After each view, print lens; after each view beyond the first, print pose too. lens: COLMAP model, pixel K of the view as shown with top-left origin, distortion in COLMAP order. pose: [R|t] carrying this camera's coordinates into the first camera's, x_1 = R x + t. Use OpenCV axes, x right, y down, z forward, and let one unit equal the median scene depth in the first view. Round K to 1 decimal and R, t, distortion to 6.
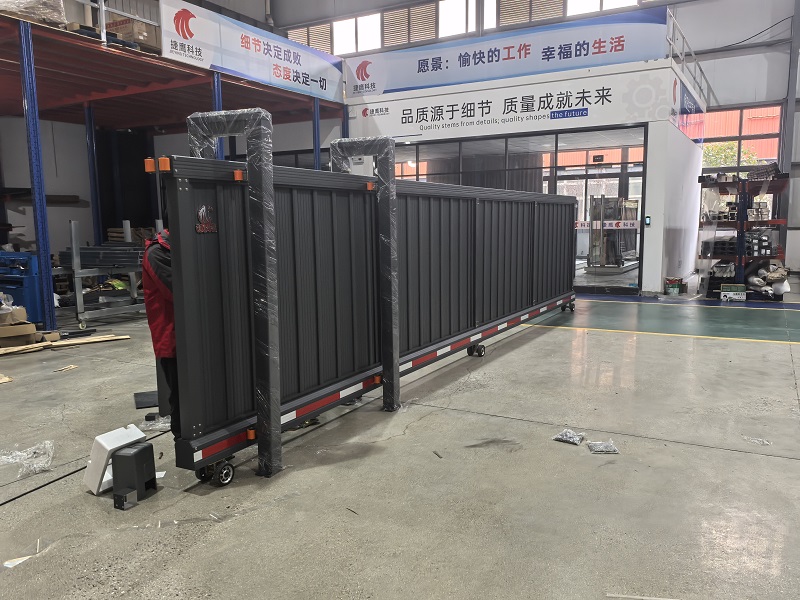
lens RADIAL K [[641.6, 0, 400.6], [0, 641.6, 300.3], [0, 0, 1]] dist [0.000932, -0.003425]
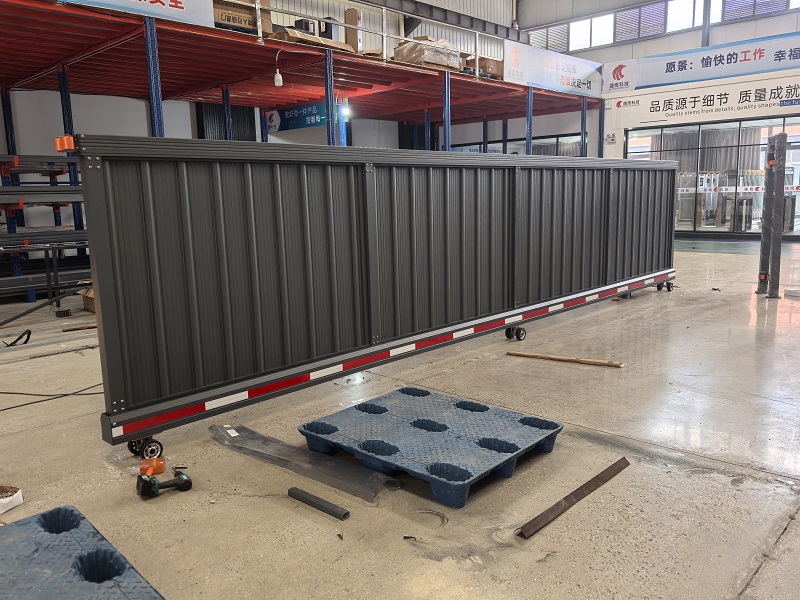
lens RADIAL K [[641.6, 0, 399.6], [0, 641.6, 303.6], [0, 0, 1]] dist [0.000932, -0.003425]
pose [[0.968880, 0.024184, -0.246347, -0.170257], [-0.012075, 0.998649, 0.050545, 0.059379], [0.247236, -0.045997, 0.967863, -0.441010]]
